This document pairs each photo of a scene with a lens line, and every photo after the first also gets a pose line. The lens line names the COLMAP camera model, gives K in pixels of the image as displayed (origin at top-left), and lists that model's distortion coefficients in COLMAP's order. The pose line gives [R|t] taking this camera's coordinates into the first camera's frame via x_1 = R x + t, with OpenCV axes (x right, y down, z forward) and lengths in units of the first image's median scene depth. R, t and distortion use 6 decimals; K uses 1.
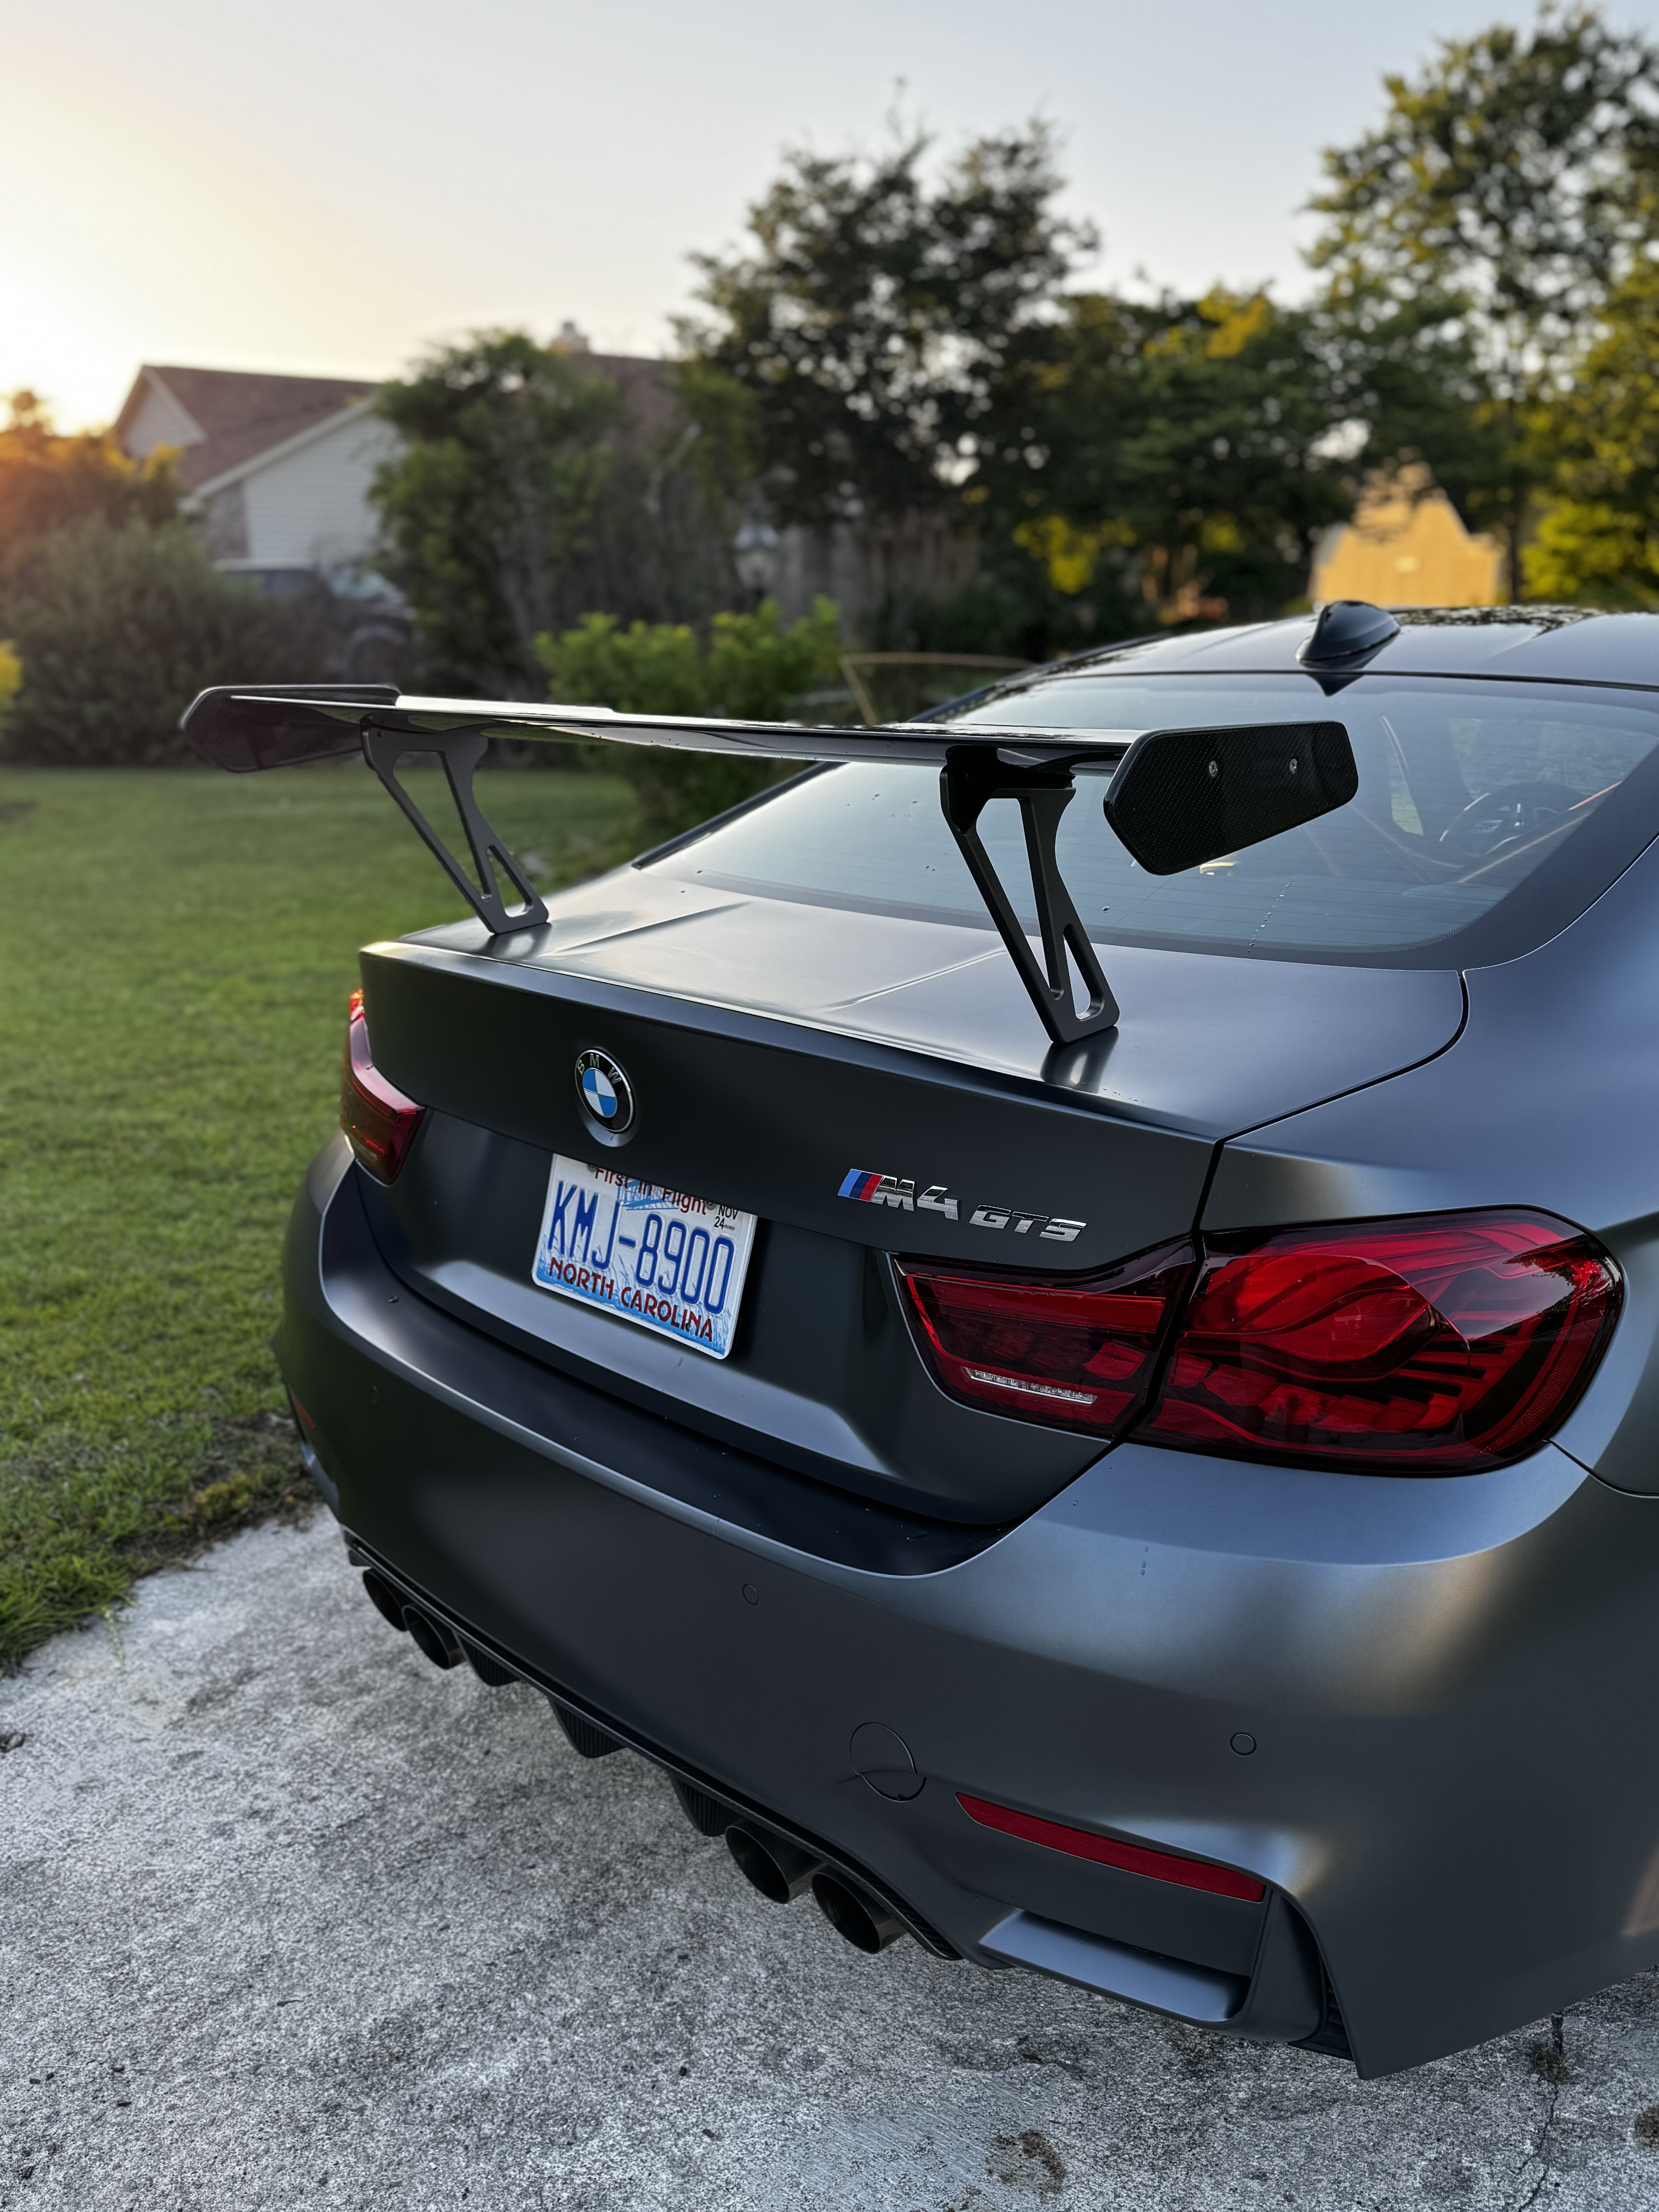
lens RADIAL K [[1883.5, 0, 829.5], [0, 1883.5, 1106.0], [0, 0, 1]] dist [0.021272, -0.025706]
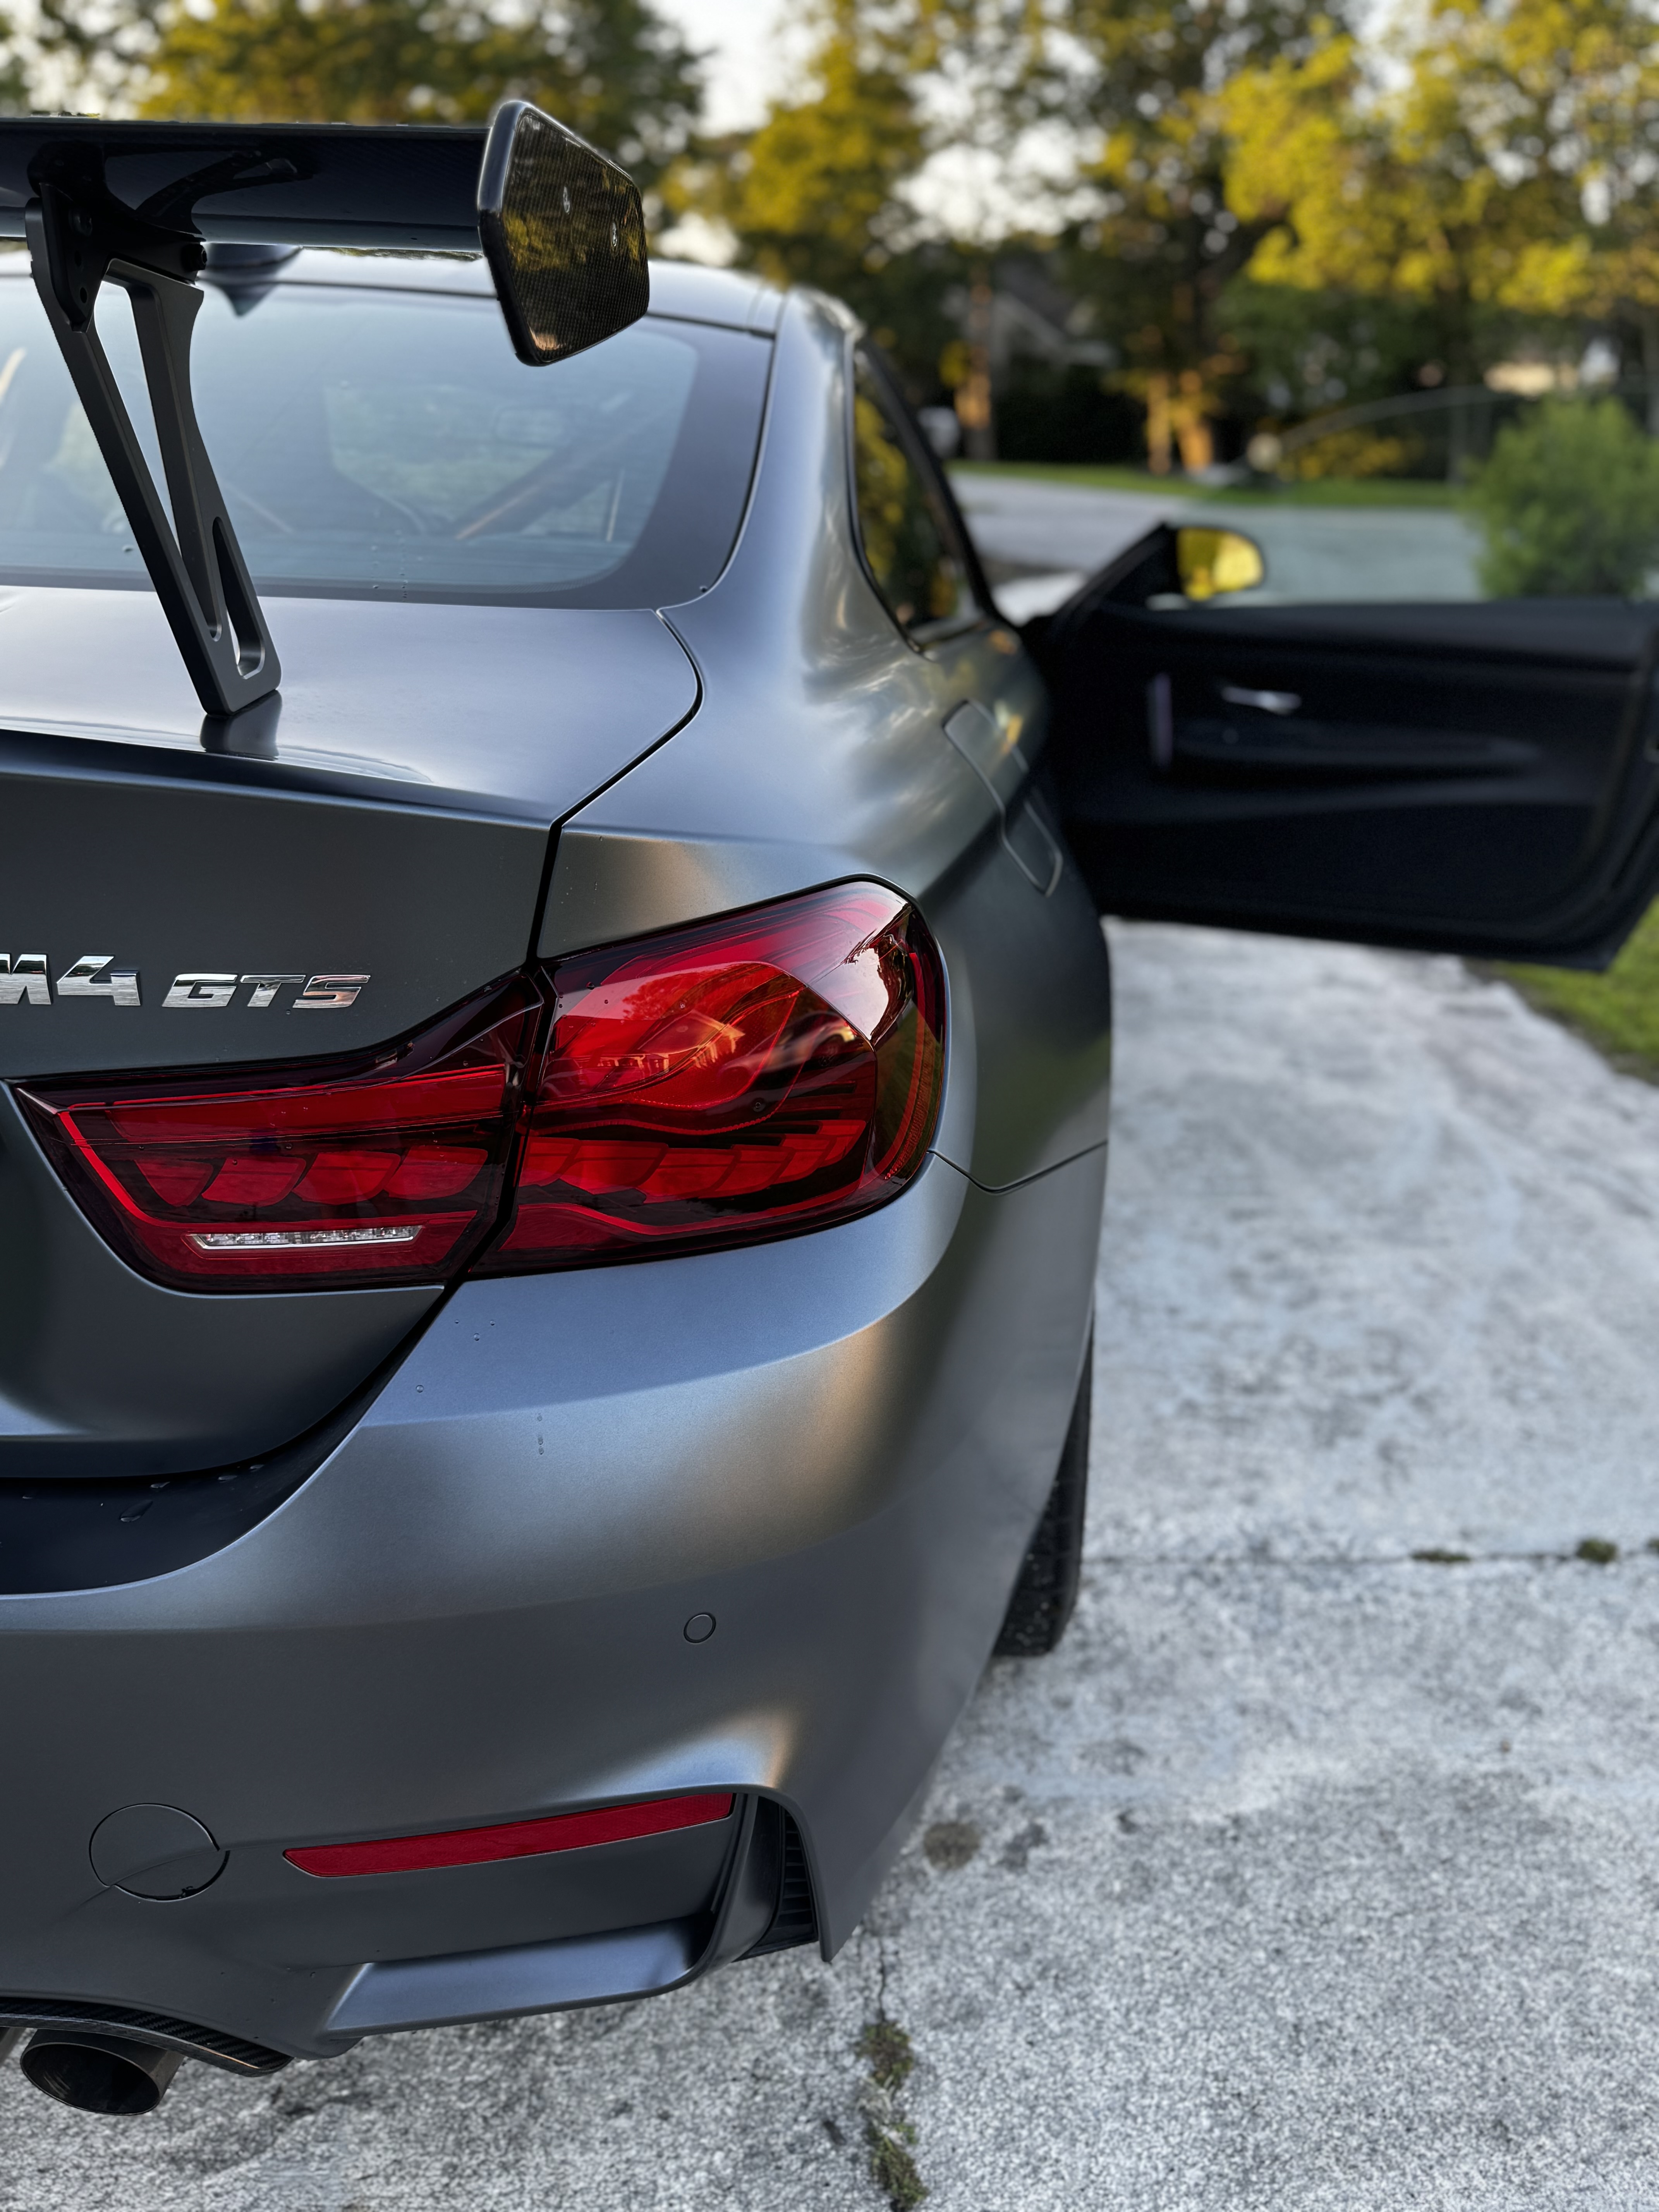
lens RADIAL K [[1883.5, 0, 829.5], [0, 1883.5, 1106.0], [0, 0, 1]] dist [0.021272, -0.025706]
pose [[0.771198, -0.188370, 0.608087, -0.115348], [0.125016, 0.981432, 0.145473, 0.023669], [-0.624199, -0.036168, 0.780428, 0.291655]]
